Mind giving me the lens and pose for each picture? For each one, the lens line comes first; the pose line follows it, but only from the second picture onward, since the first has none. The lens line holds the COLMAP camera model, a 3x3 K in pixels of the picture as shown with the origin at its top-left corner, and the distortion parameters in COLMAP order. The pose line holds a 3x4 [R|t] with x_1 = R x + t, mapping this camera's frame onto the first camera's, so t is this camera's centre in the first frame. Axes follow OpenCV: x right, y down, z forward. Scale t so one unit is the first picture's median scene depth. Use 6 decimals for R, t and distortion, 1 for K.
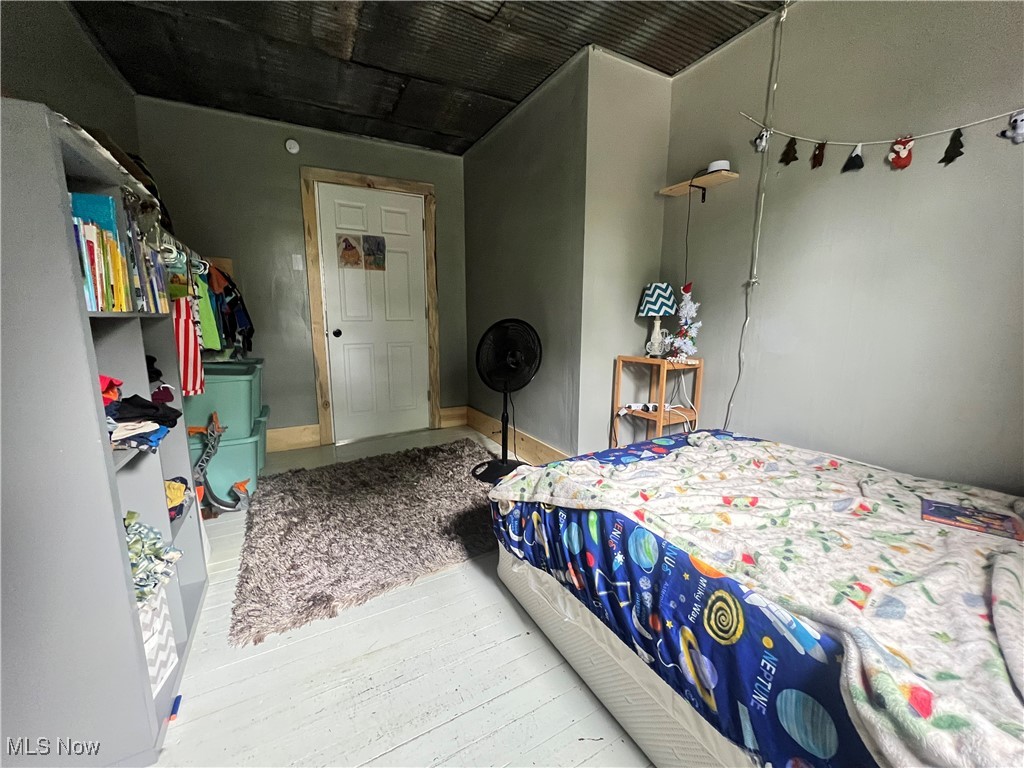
lens RADIAL K [[412.7, 0, 510.8], [0, 412.7, 380.5], [0, 0, 1]] dist [0.000607, -0.000228]
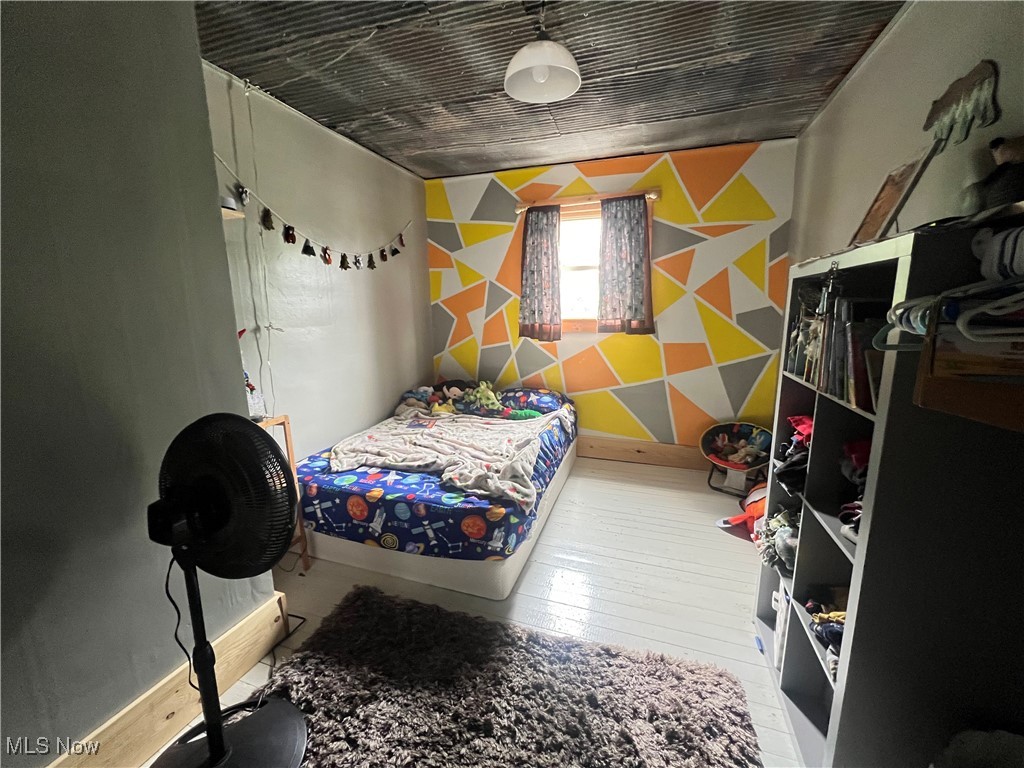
lens RADIAL K [[412.7, 0, 510.8], [0, 412.7, 380.5], [0, 0, 1]] dist [0.000607, -0.000228]
pose [[-0.677298, -0.116952, 0.726354, -0.748782], [0.127369, 0.953737, 0.272329, -0.377006], [-0.724600, 0.276963, -0.631068, 1.478165]]
